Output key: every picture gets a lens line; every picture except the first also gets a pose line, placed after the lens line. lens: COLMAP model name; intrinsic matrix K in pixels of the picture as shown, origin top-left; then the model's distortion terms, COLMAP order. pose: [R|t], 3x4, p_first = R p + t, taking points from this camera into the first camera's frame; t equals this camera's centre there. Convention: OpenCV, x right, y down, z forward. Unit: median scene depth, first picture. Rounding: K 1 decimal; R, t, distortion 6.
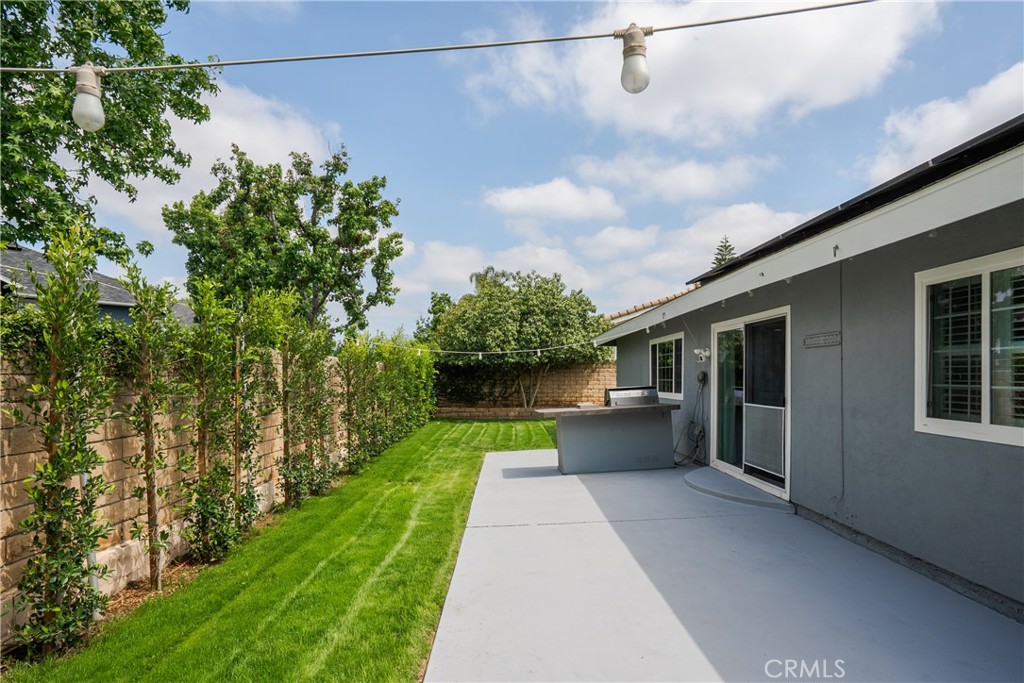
lens RADIAL K [[579.7, 0, 536.5], [0, 579.7, 359.3], [0, 0, 1]] dist [-0.033046, 0.001432]
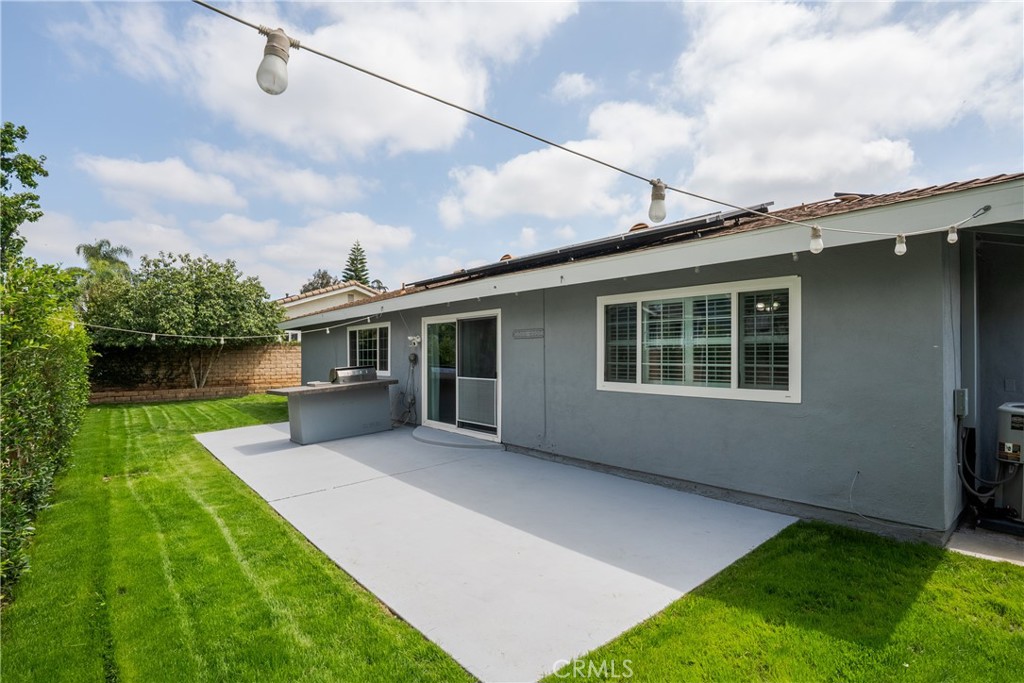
lens RADIAL K [[475.1, 0, 510.0], [0, 475.1, 346.1], [0, 0, 1]] dist [-0.028886, 0.003348]
pose [[0.784001, 0.001345, 0.620759, -0.235714], [-0.008886, 0.999920, 0.009056, -0.008601], [-0.620697, -0.012616, 0.783949, 0.029651]]
